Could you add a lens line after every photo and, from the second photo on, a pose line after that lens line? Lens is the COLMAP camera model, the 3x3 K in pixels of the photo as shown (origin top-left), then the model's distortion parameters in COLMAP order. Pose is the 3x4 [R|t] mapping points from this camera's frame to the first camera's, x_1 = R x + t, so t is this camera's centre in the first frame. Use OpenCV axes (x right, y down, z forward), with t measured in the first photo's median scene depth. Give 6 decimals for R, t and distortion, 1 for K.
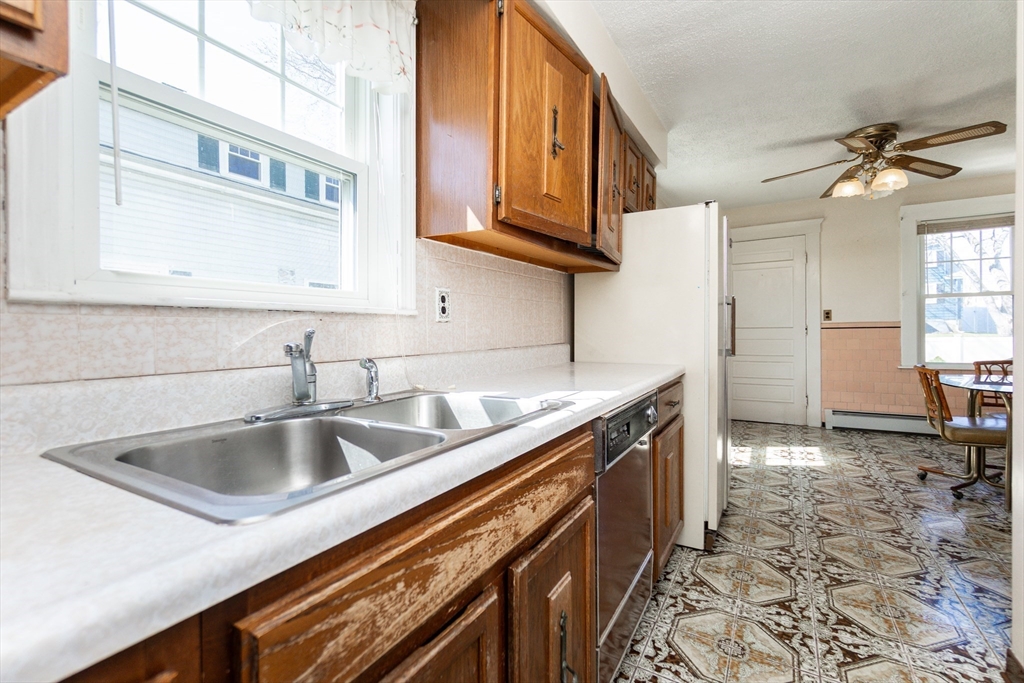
lens RADIAL K [[447.7, 0, 504.9], [0, 447.7, 334.6], [0, 0, 1]] dist [-0.010103, 0.000147]
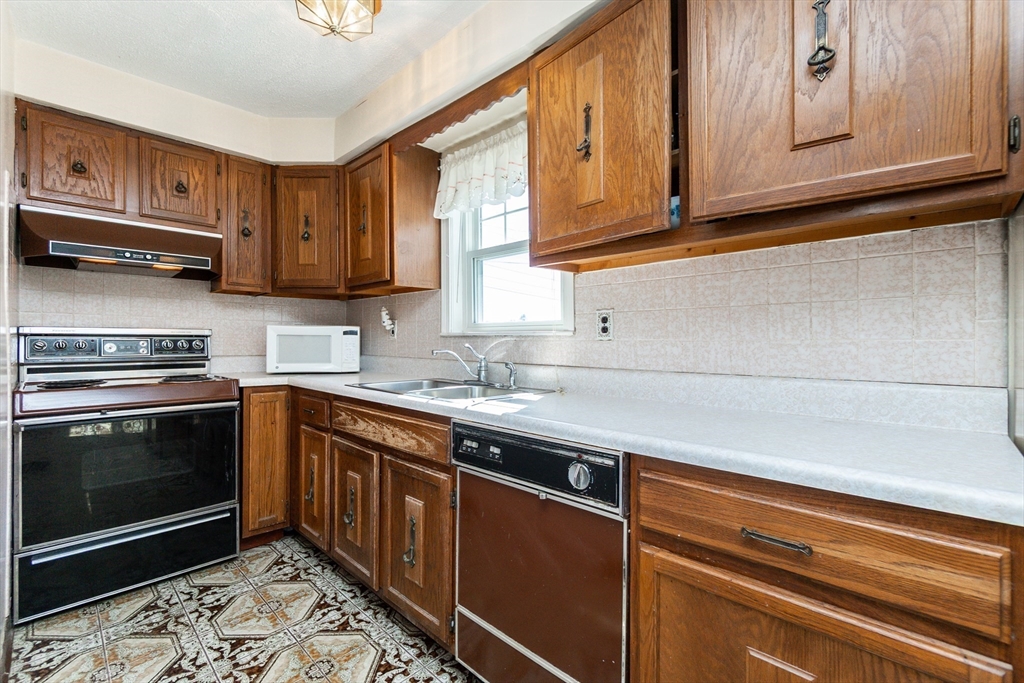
lens RADIAL K [[446.8, 0, 514.2], [0, 446.8, 340.8], [0, 0, 1]] dist [-0.001694, 0.000854]
pose [[-0.221952, 0.009538, -0.975011, 0.998760], [-0.008288, 0.999898, 0.011668, -0.038288], [0.975022, 0.010671, -0.221851, 1.027731]]
